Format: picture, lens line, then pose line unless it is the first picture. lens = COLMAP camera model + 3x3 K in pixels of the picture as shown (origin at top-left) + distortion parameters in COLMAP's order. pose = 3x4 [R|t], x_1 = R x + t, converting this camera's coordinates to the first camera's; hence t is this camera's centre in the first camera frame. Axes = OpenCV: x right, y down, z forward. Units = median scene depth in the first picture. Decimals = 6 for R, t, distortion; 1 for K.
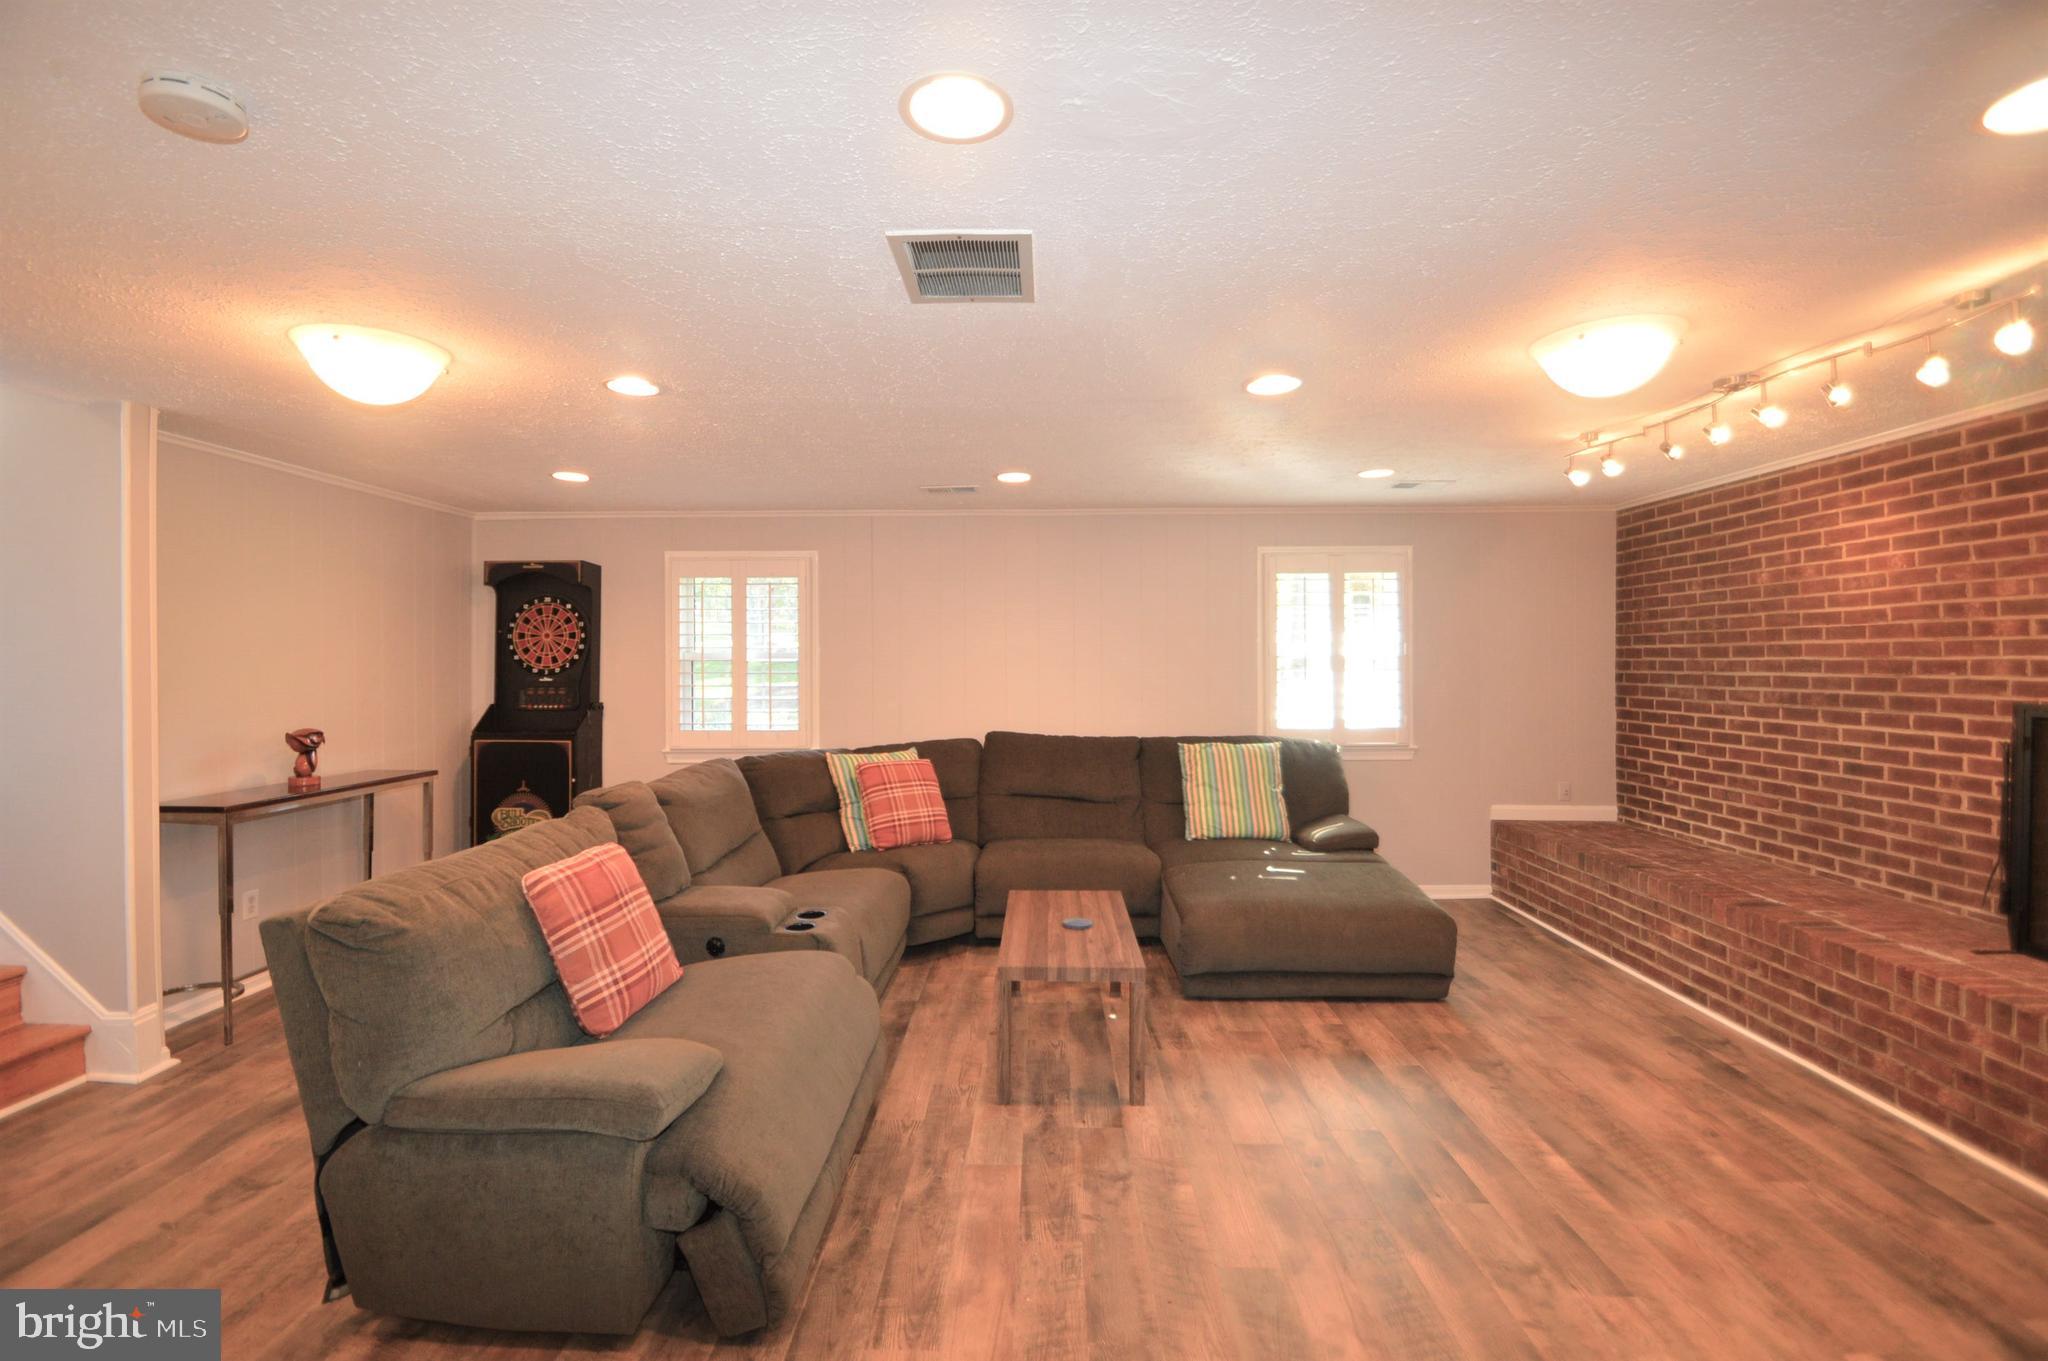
lens RADIAL K [[914.4, 0, 1024.7], [0, 914.4, 661.8], [0, 0, 1]] dist [0.017964, -0.017473]
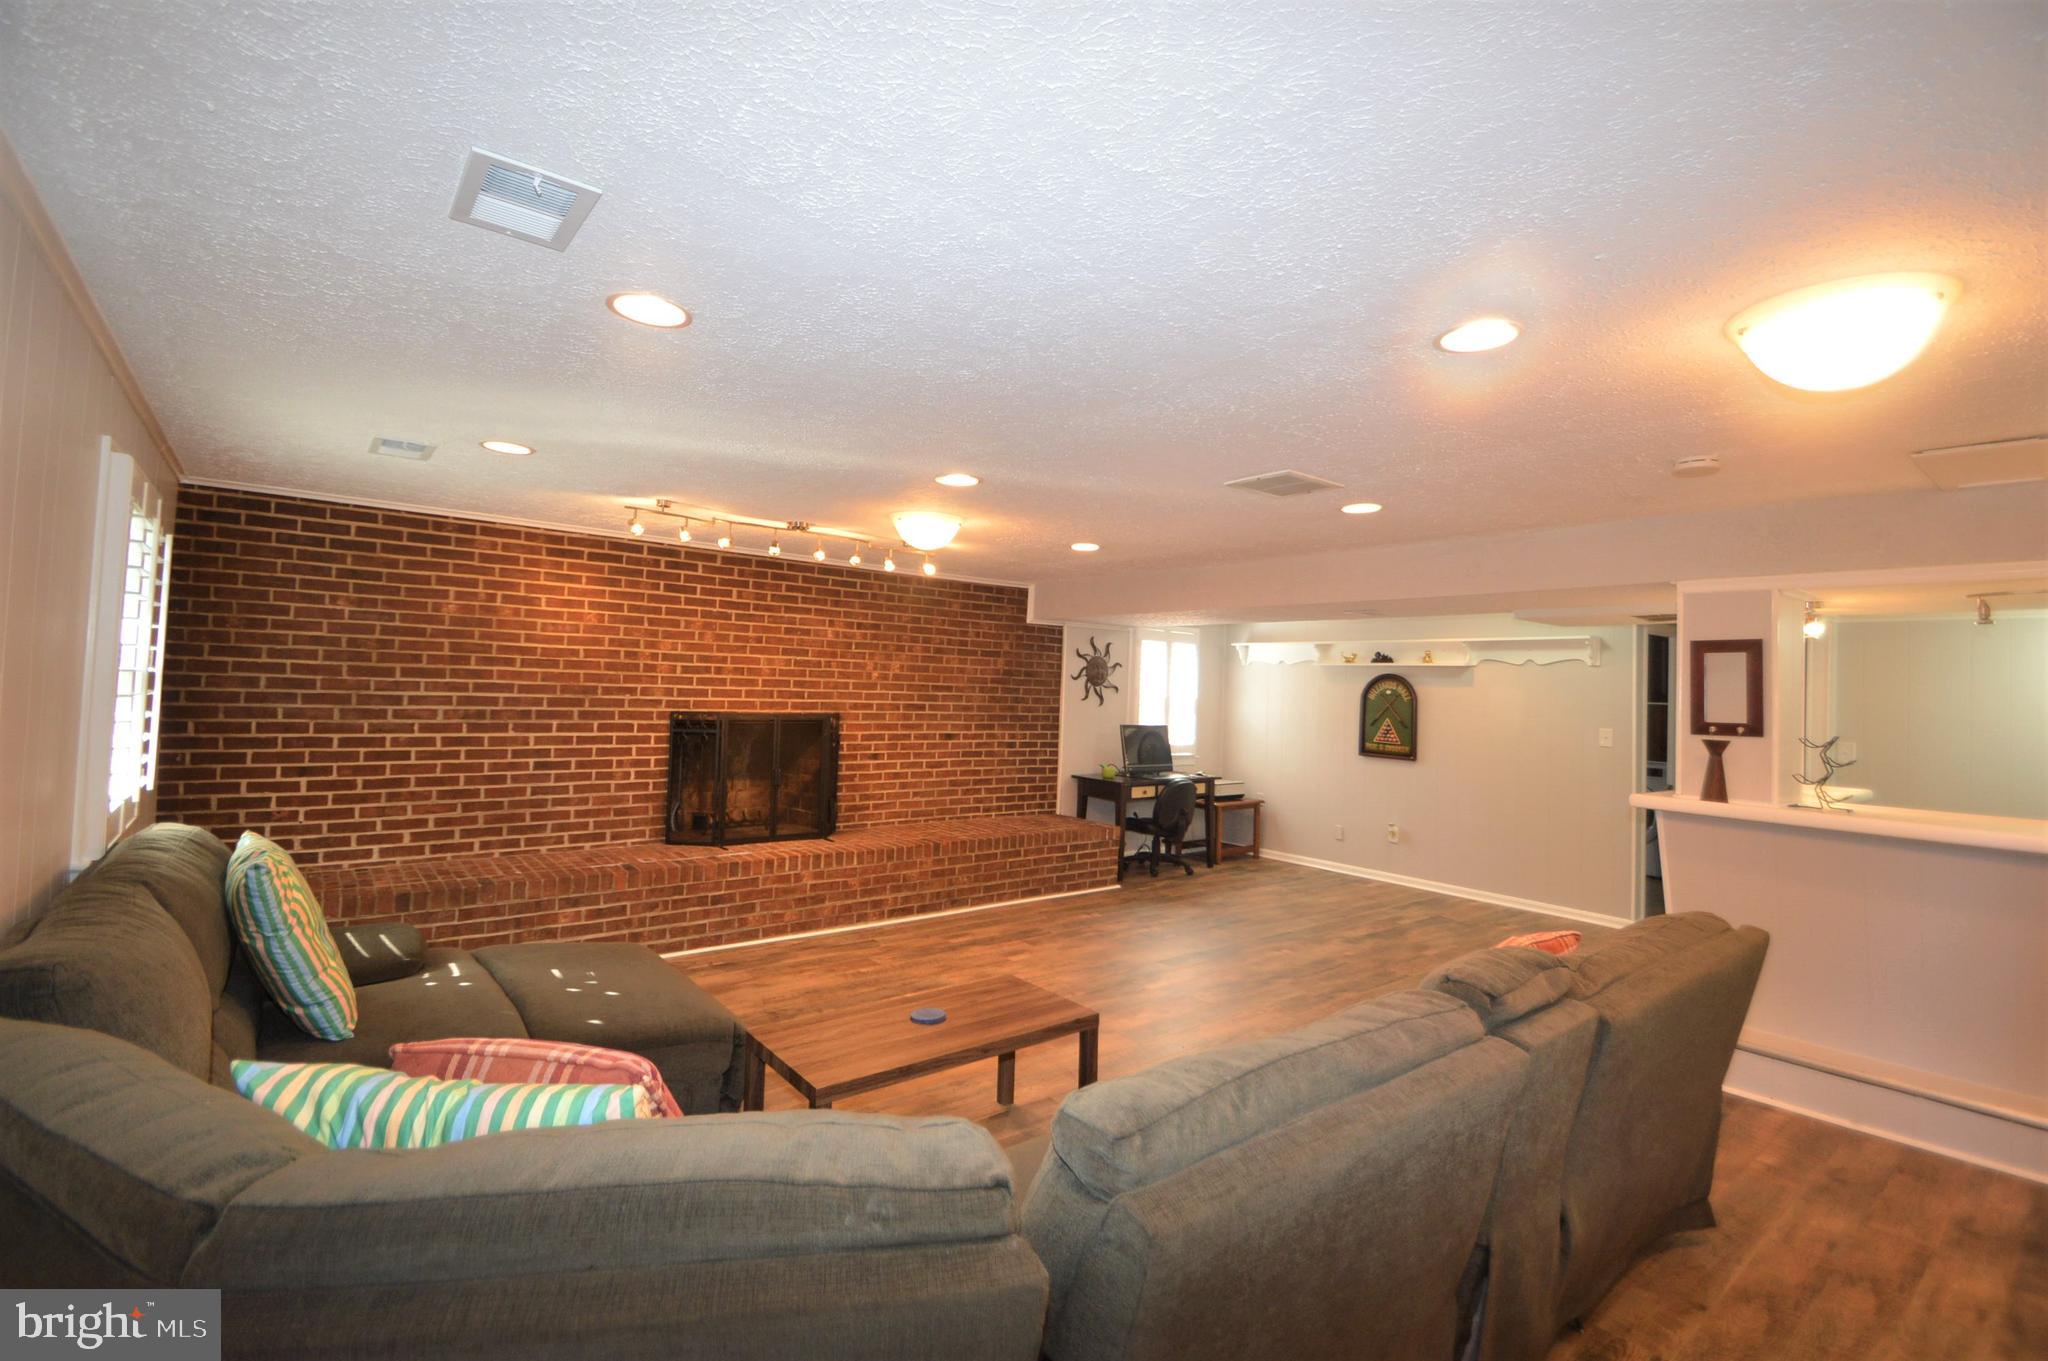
lens RADIAL K [[914.4, 0, 1024.7], [0, 914.4, 661.8], [0, 0, 1]] dist [0.017964, -0.017473]
pose [[-0.640800, 0.005379, 0.767689, -0.568078], [-0.031011, 0.998978, -0.032885, -0.011986], [-0.767081, -0.044879, -0.639979, 1.309034]]
